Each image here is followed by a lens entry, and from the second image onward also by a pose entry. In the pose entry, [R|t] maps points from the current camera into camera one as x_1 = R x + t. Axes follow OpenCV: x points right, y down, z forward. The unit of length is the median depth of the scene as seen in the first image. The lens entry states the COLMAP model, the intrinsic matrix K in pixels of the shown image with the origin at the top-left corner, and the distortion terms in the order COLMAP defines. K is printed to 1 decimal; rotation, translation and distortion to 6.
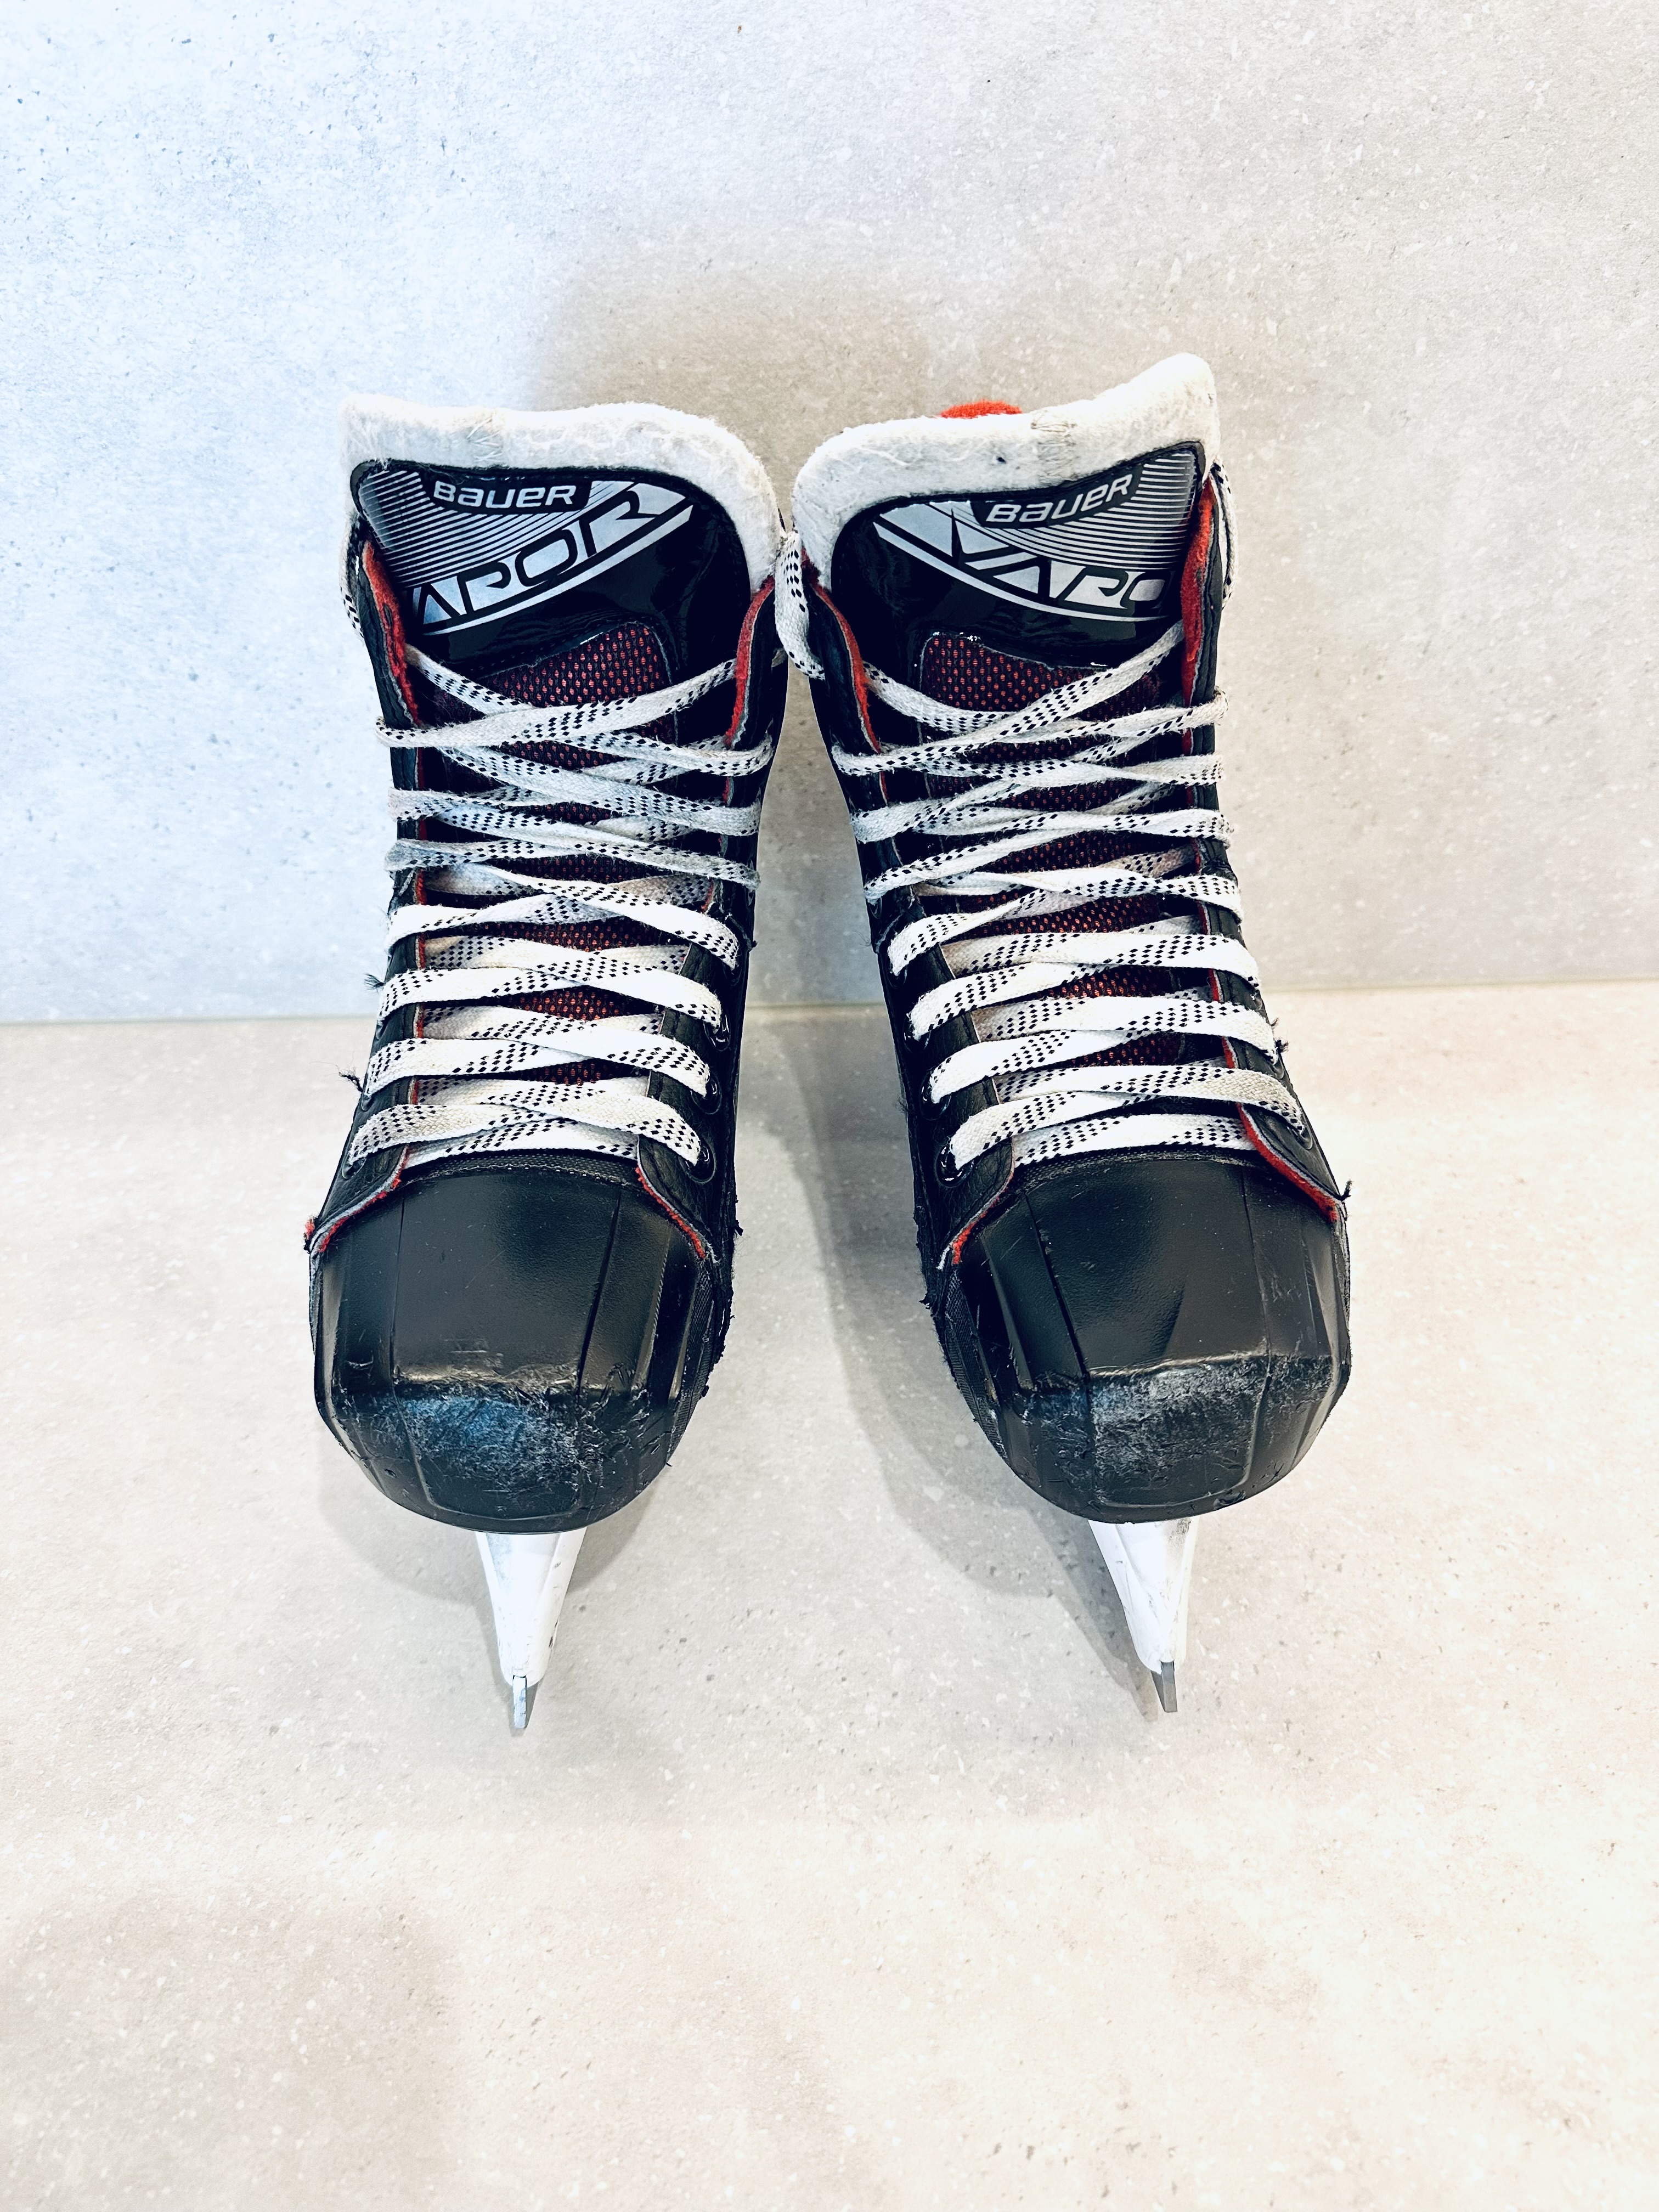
lens RADIAL K [[1642.9, 0, 824.6], [0, 1642.9, 1133.6], [0, 0, 1]] dist [-0.013340, -0.009728]
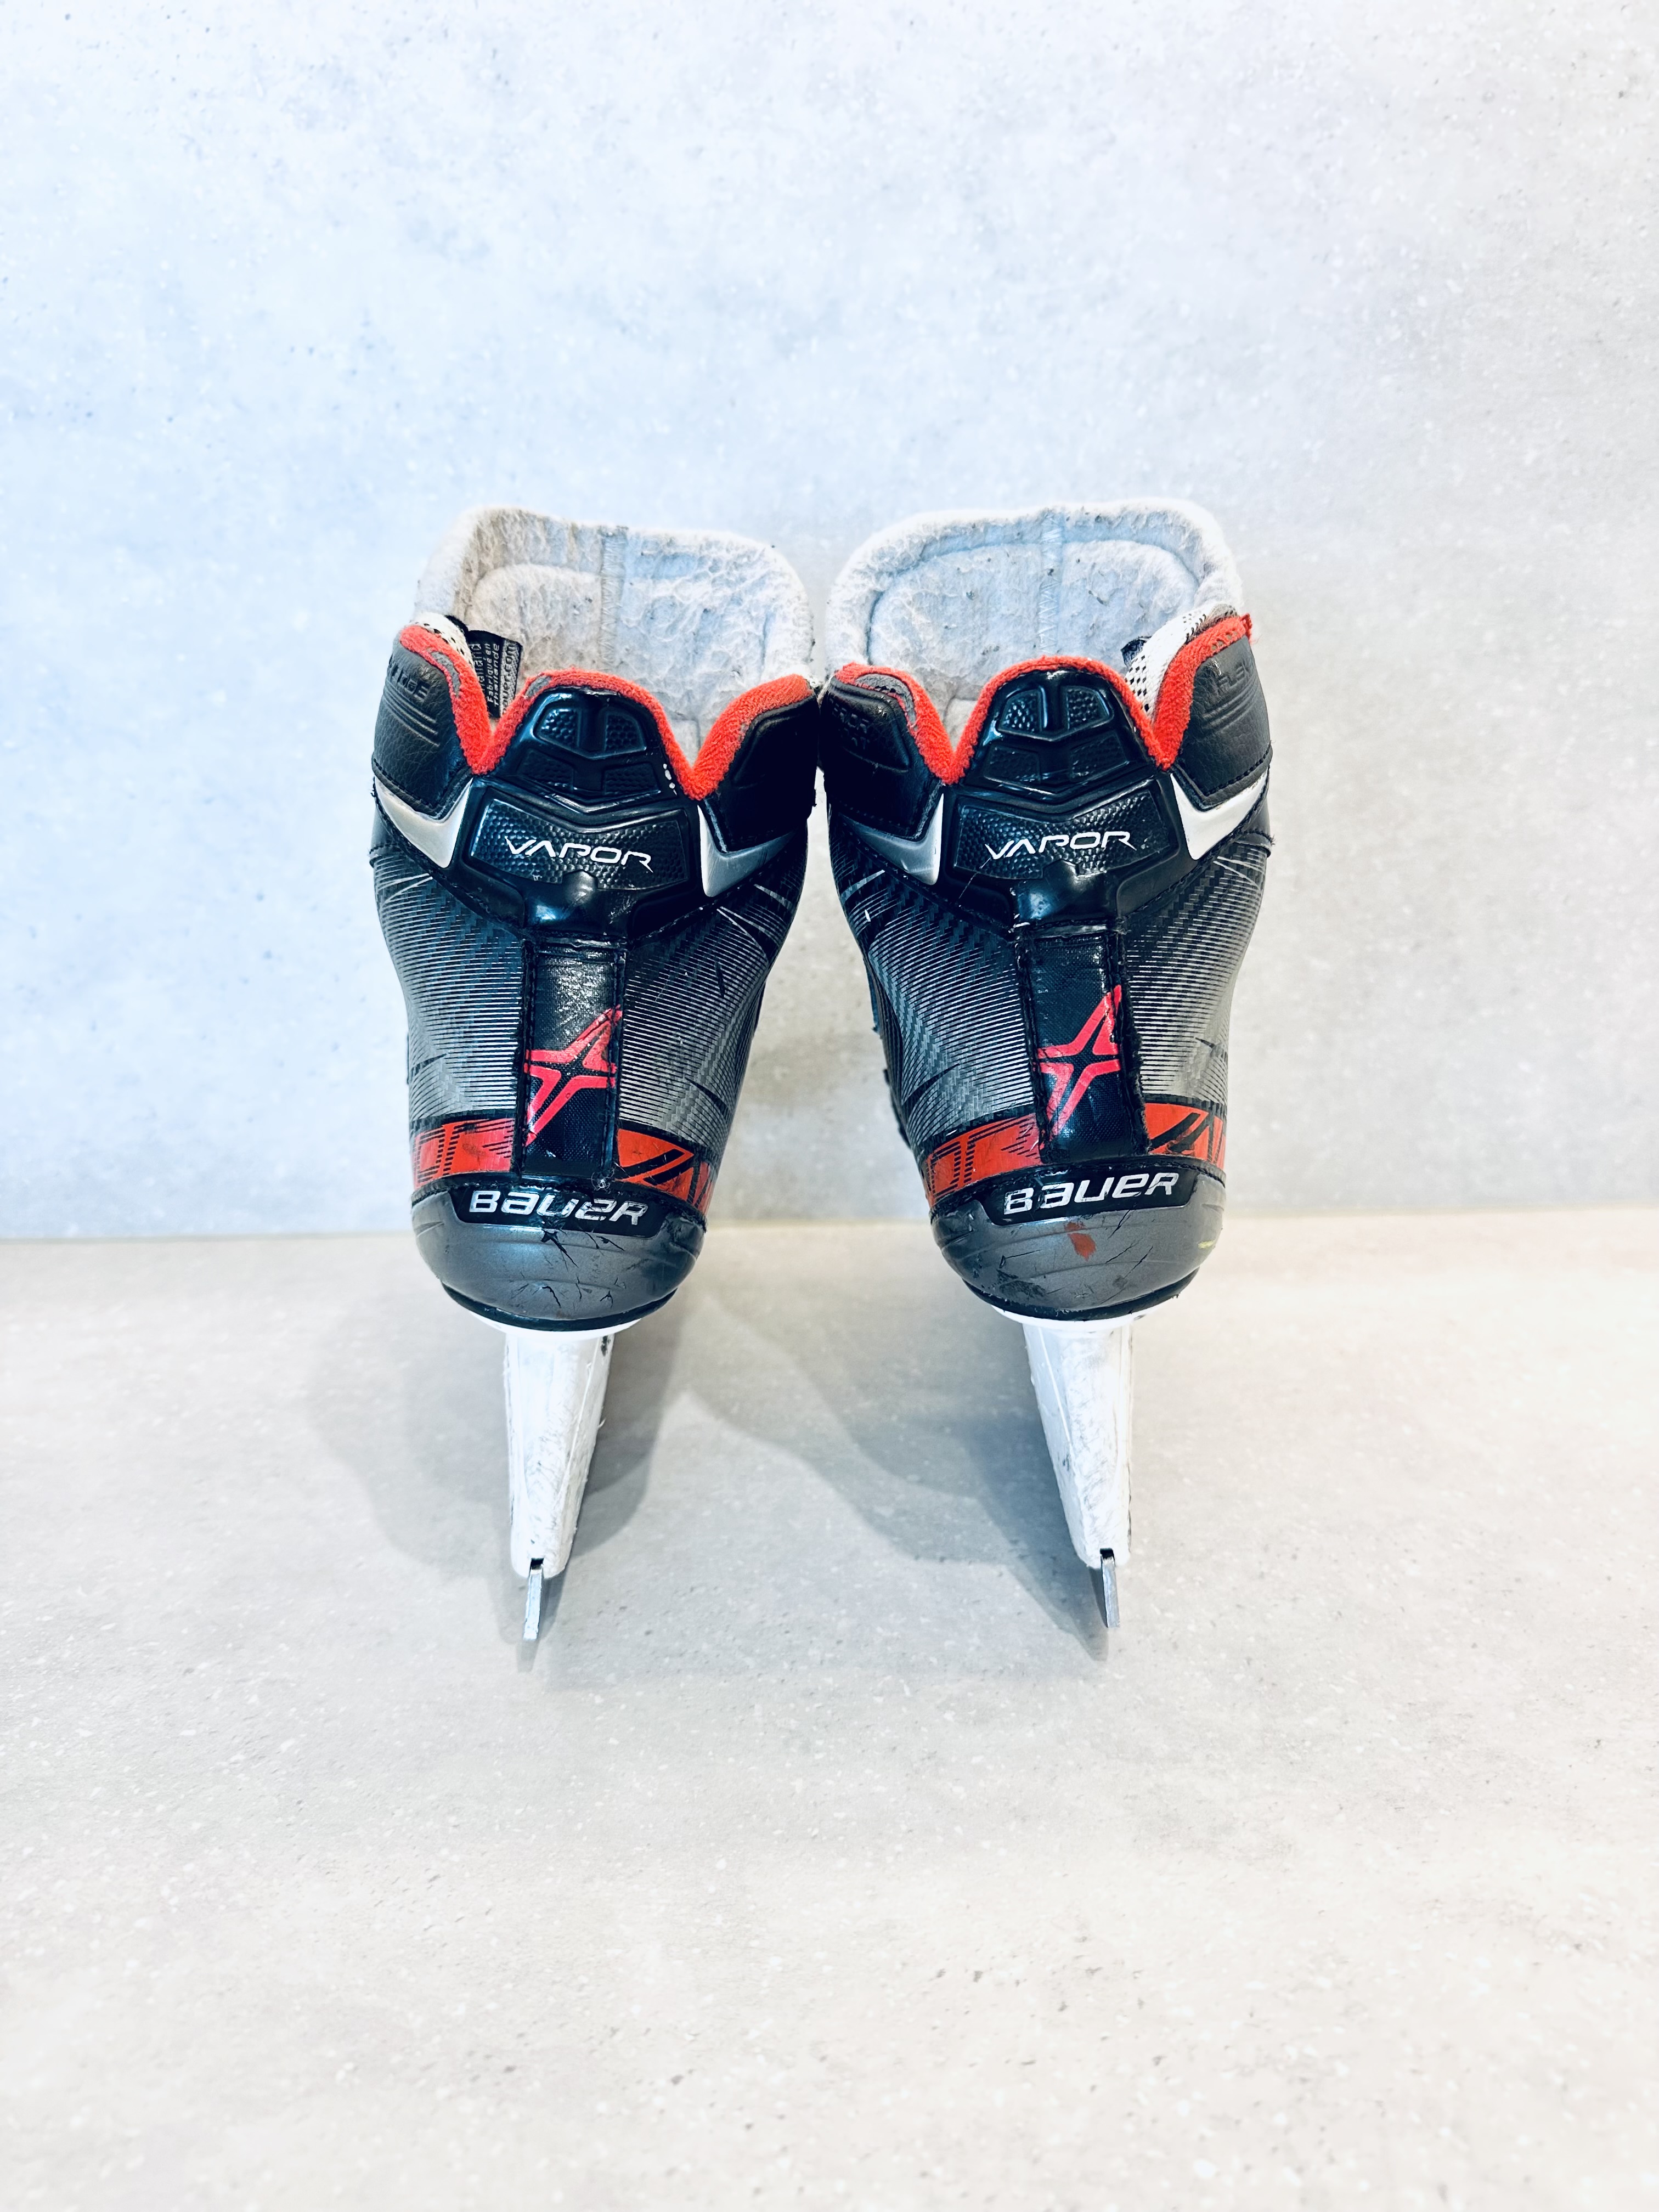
lens RADIAL K [[1642.9, 0, 821.0], [0, 1642.9, 1117.7], [0, 0, 1]] dist [-0.013340, -0.009728]
pose [[0.999963, 0.008041, -0.003186, 0.030877], [-0.008628, 0.901761, -0.432148, 0.453729], [-0.000602, 0.432160, 0.901797, -0.001012]]
